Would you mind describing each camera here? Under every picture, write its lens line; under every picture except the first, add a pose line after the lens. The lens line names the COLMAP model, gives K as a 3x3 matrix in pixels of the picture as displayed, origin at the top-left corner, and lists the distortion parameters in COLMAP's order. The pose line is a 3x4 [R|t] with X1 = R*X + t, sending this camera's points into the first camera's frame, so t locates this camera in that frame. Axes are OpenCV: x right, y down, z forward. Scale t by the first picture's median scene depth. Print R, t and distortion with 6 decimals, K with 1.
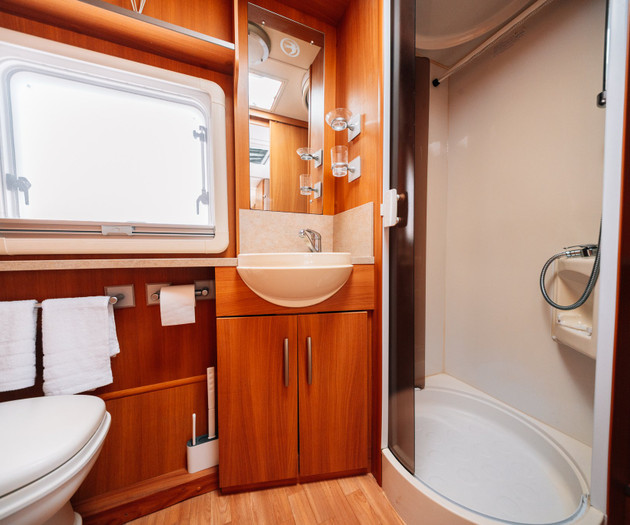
lens RADIAL K [[231.5, 0, 315.0], [0, 231.5, 262.5], [0, 0, 1]] dist [-0.001081, -0.000263]
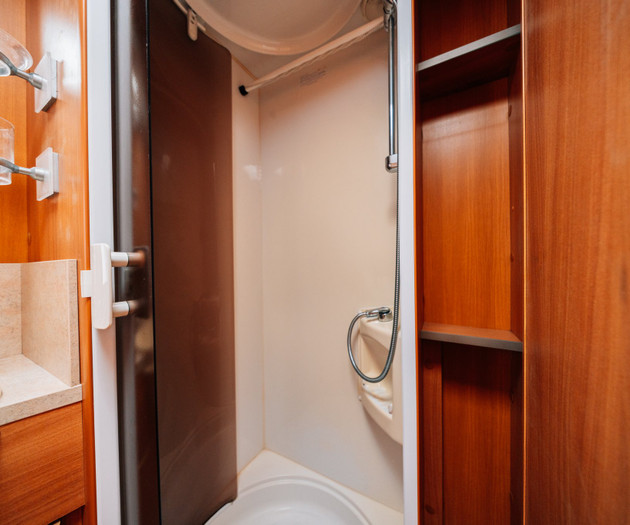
lens RADIAL K [[231.5, 0, 315.0], [0, 231.5, 262.5], [0, 0, 1]] dist [-0.001081, -0.000263]
pose [[0.785357, -0.003105, 0.619035, 0.306119], [0.033643, 0.998724, -0.037673, -0.204791], [-0.618128, 0.050413, 0.784459, 0.346875]]
